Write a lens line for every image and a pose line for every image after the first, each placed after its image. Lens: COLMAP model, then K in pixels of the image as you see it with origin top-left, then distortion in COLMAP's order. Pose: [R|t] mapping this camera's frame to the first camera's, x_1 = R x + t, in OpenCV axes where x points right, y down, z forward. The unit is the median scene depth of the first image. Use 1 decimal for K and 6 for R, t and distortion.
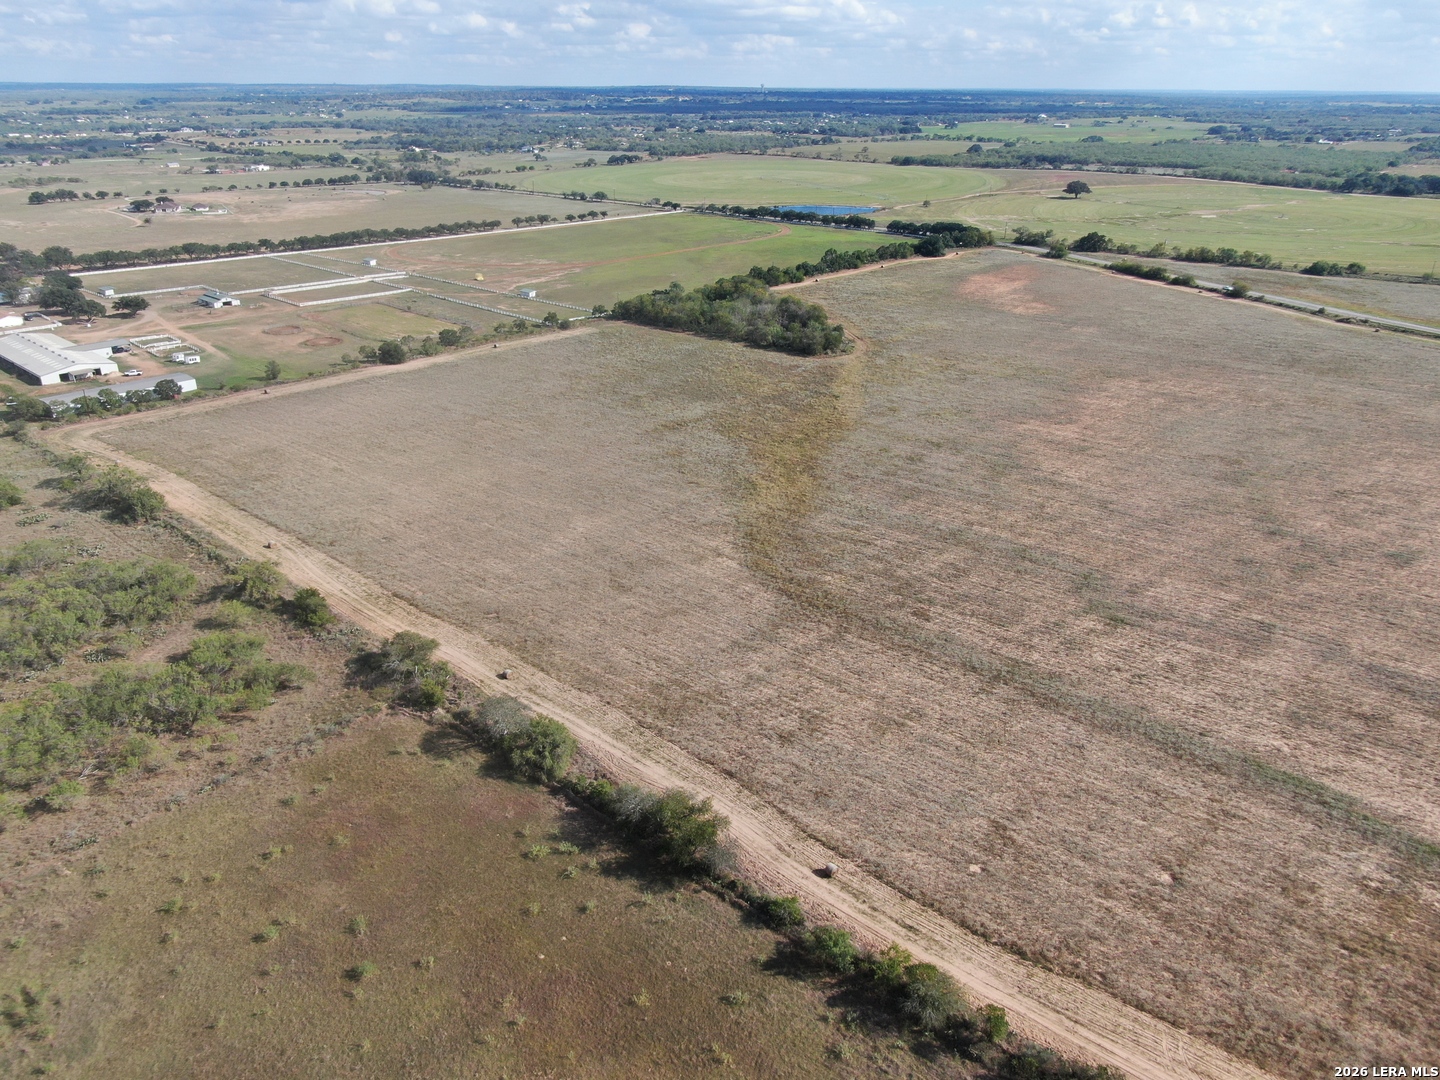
lens RADIAL K [[1025.1, 0, 720.8], [0, 1025.1, 535.1], [0, 0, 1]] dist [-0.017913, 0.007186]
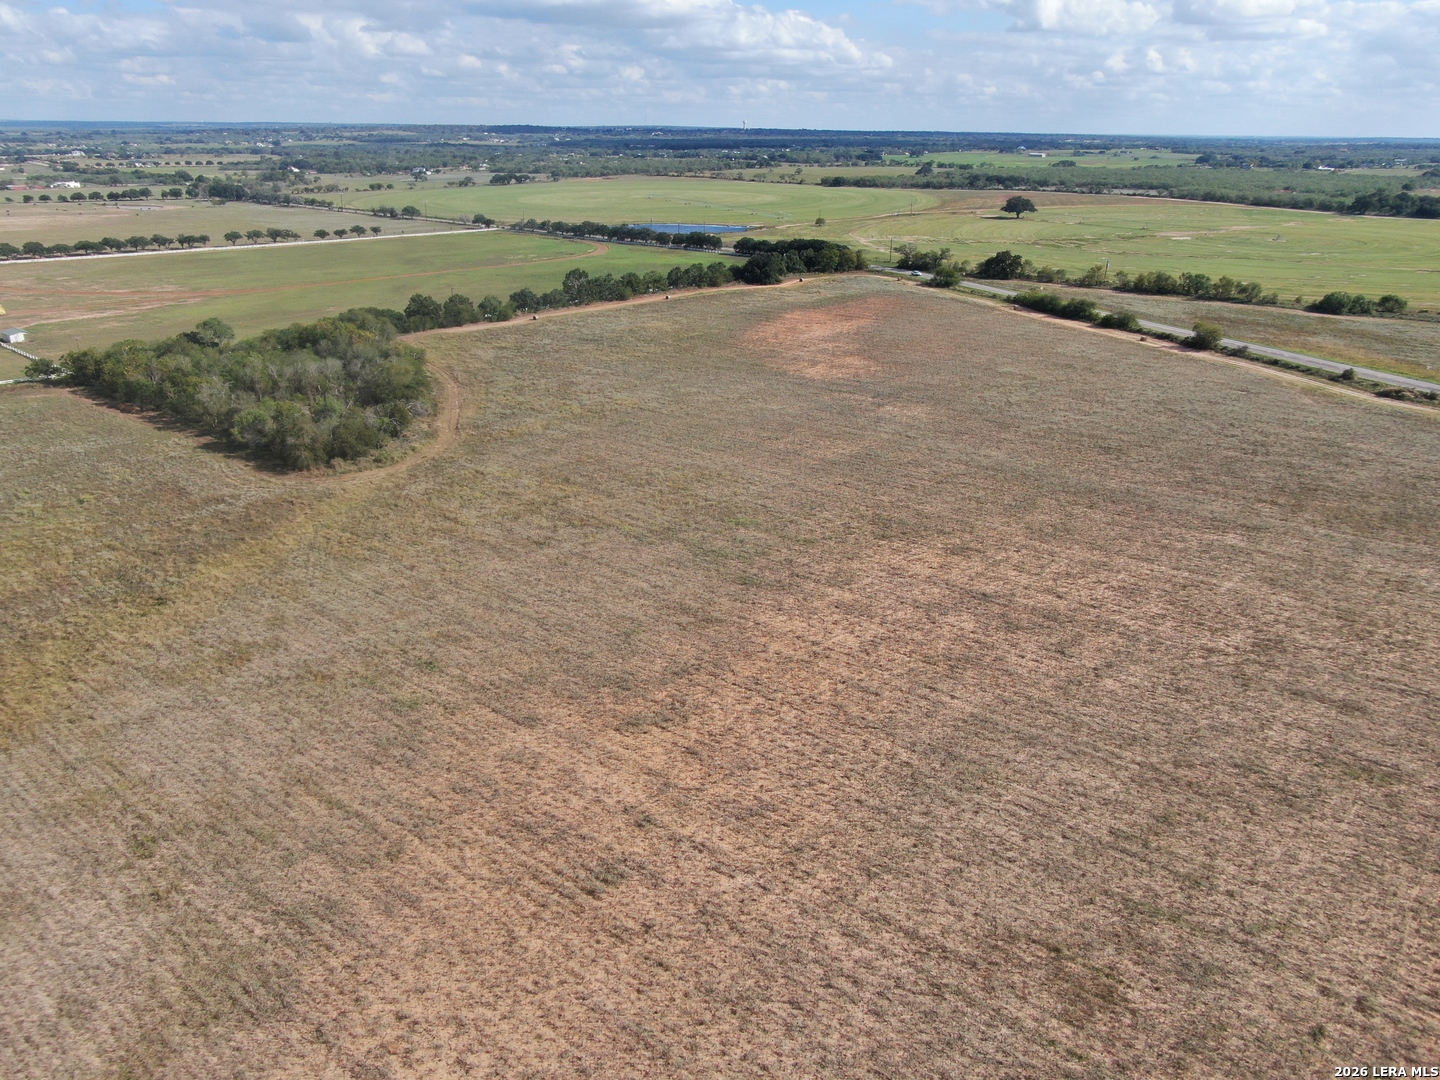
lens RADIAL K [[1030.1, 0, 711.5], [0, 1030.1, 547.0], [0, 0, 1]] dist [-0.014693, 0.004537]
pose [[0.999971, 0.006831, -0.003329, 0.240968], [-0.006918, 0.999611, -0.027025, -0.107572], [0.003143, 0.027047, 0.999629, 0.436533]]
